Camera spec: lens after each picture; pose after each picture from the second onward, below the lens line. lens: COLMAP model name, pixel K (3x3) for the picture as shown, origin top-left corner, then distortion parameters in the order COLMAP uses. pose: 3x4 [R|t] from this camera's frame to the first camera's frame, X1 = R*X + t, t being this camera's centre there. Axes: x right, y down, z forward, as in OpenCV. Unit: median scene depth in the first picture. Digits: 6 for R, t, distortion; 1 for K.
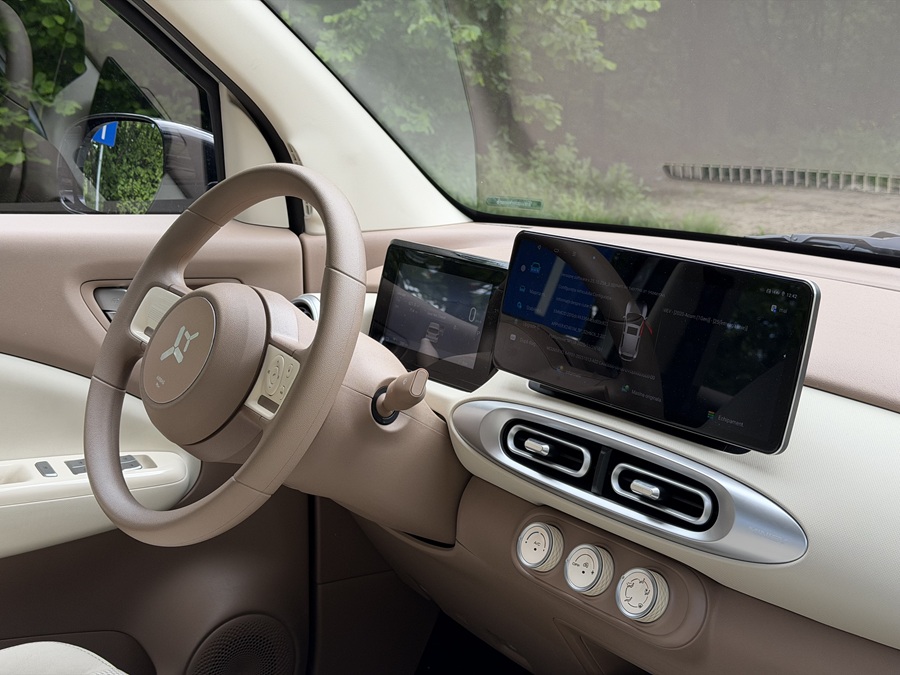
lens RADIAL K [[1265.8, 0, 450.0], [0, 1265.8, 337.5], [0, 0, 1]] dist [0.113257, 0.031761]
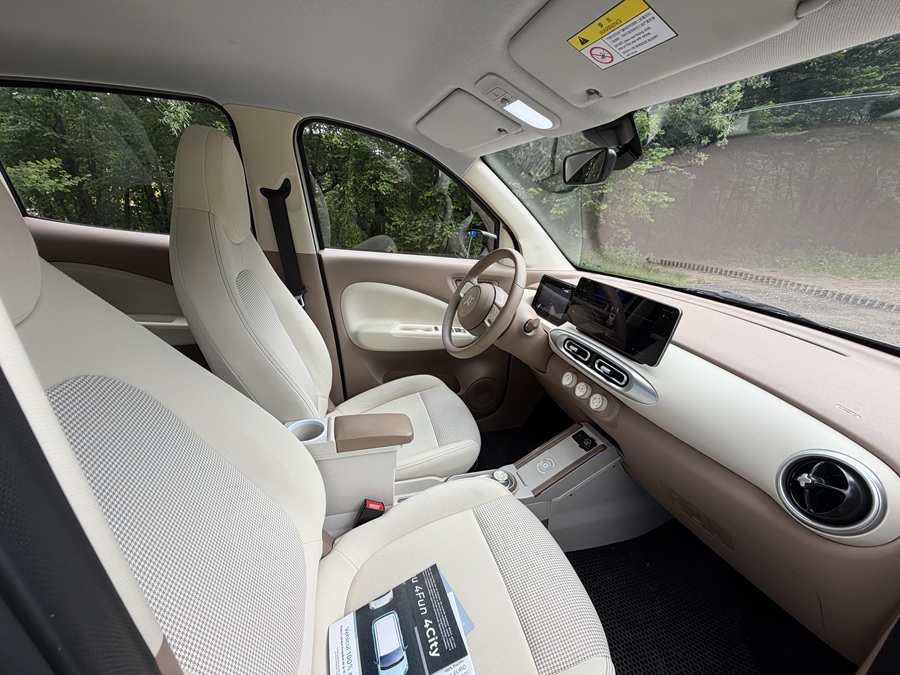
lens RADIAL K [[363.1, 0, 450.0], [0, 363.1, 337.5], [0, 0, 1]] dist [-0.000213, -0.000021]
pose [[0.930004, 0.163205, -0.329329, 0.072797], [-0.122507, 0.982415, 0.140902, -0.025876], [0.346533, -0.090695, 0.933643, 0.074381]]
